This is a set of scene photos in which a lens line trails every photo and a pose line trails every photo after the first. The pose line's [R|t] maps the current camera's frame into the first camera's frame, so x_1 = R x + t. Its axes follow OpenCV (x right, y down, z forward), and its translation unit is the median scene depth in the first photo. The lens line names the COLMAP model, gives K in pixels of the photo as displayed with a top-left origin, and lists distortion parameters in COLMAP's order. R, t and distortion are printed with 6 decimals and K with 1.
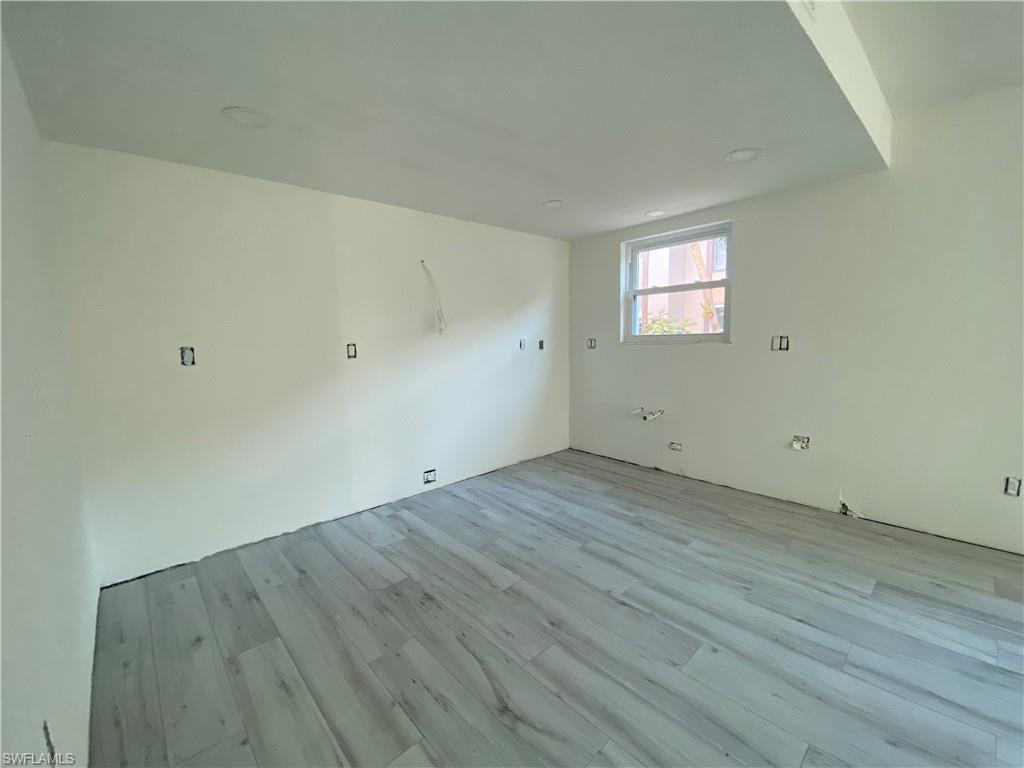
lens RADIAL K [[424.5, 0, 515.7], [0, 424.5, 383.1], [0, 0, 1]] dist [0.011830, -0.016794]
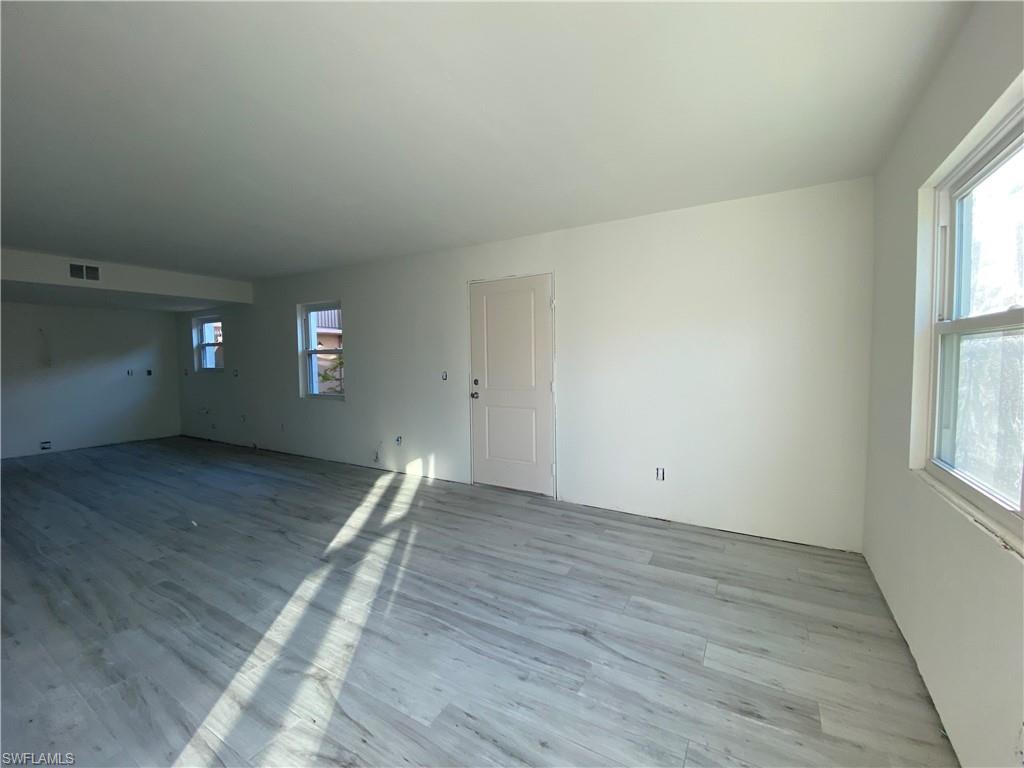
lens RADIAL K [[424.5, 0, 515.7], [0, 424.5, 383.1], [0, 0, 1]] dist [0.011830, -0.016794]
pose [[0.952622, 0.000564, 0.304156, 1.160253], [0.021942, 0.997265, -0.070571, 0.125979], [-0.303364, 0.073902, 0.950005, -1.317313]]
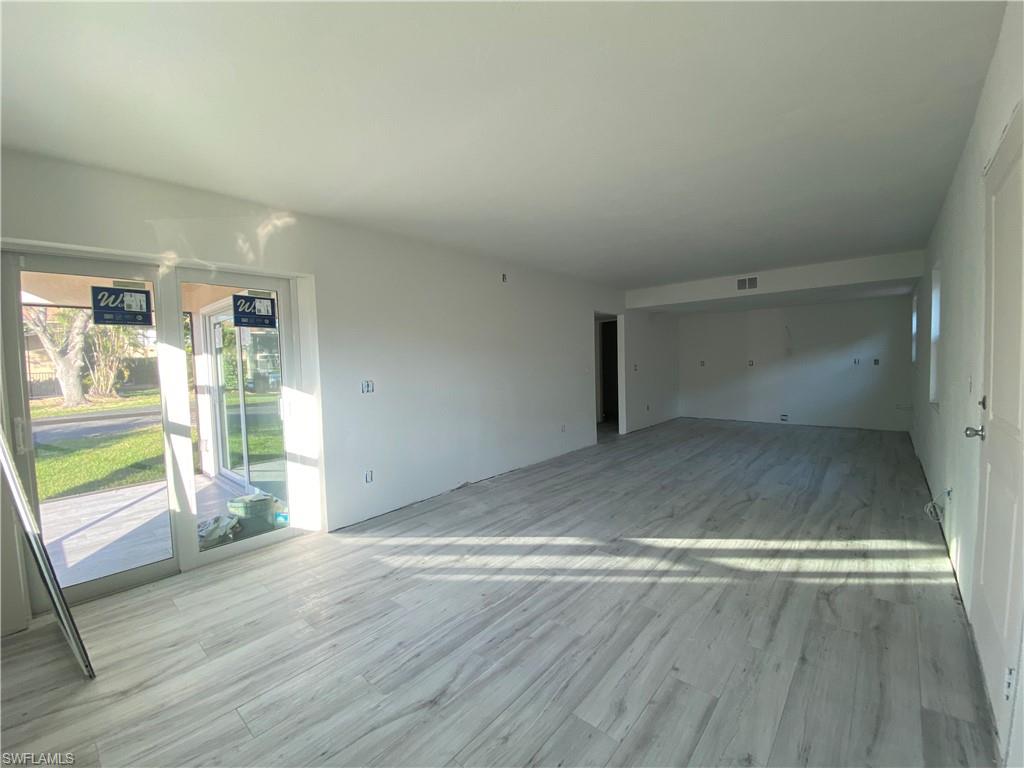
lens RADIAL K [[424.5, 0, 515.7], [0, 424.5, 383.1], [0, 0, 1]] dist [0.011830, -0.016794]
pose [[0.117328, 0.082193, -0.989686, 1.906412], [-0.106480, 0.991865, 0.069750, 0.027765], [0.987368, 0.097198, 0.125126, -0.750445]]
